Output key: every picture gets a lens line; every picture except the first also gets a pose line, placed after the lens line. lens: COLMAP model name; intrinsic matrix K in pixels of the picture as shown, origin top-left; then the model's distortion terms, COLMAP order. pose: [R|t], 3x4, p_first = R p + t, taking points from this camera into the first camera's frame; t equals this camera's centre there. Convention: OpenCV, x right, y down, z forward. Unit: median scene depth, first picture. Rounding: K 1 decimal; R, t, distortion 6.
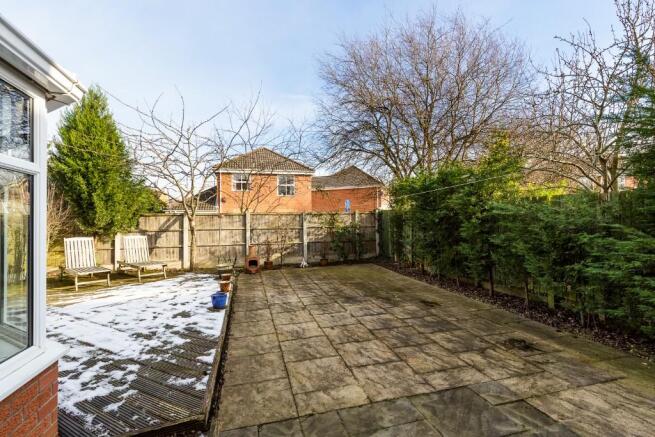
lens RADIAL K [[304.4, 0, 332.6], [0, 304.4, 219.6], [0, 0, 1]] dist [-0.002613, -0.001094]
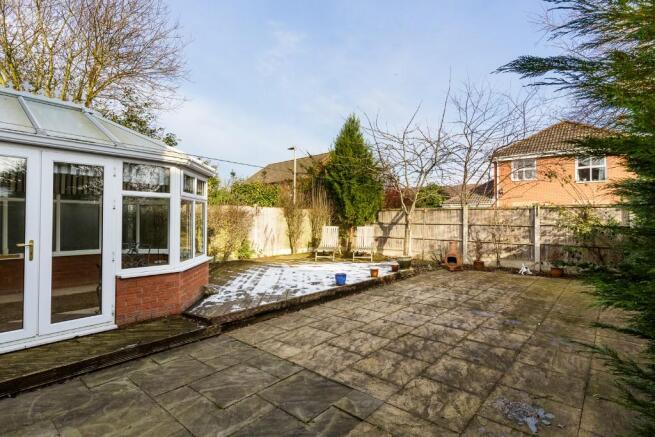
lens RADIAL K [[330.5, 0, 334.4], [0, 330.5, 218.3], [0, 0, 1]] dist [-0.002017, -0.001082]
pose [[0.561898, 0.018205, -0.827006, 0.761548], [-0.004095, 0.999807, 0.019226, -0.014081], [0.827196, -0.007416, 0.561864, 0.211565]]
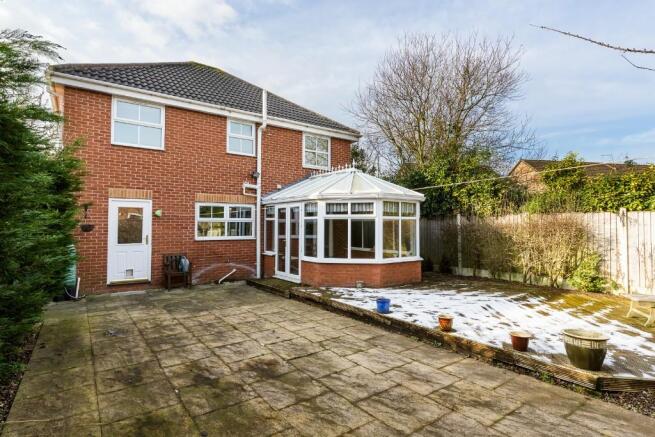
lens RADIAL K [[361.2, 0, 327.6], [0, 361.2, 218.6], [0, 0, 1]] dist [-0.003114, 0.001166]
pose [[-0.942615, 0.010706, -0.333710, 0.223880], [0.020019, 0.999500, -0.024481, -0.006594], [0.333281, -0.029757, -0.942358, 2.155735]]
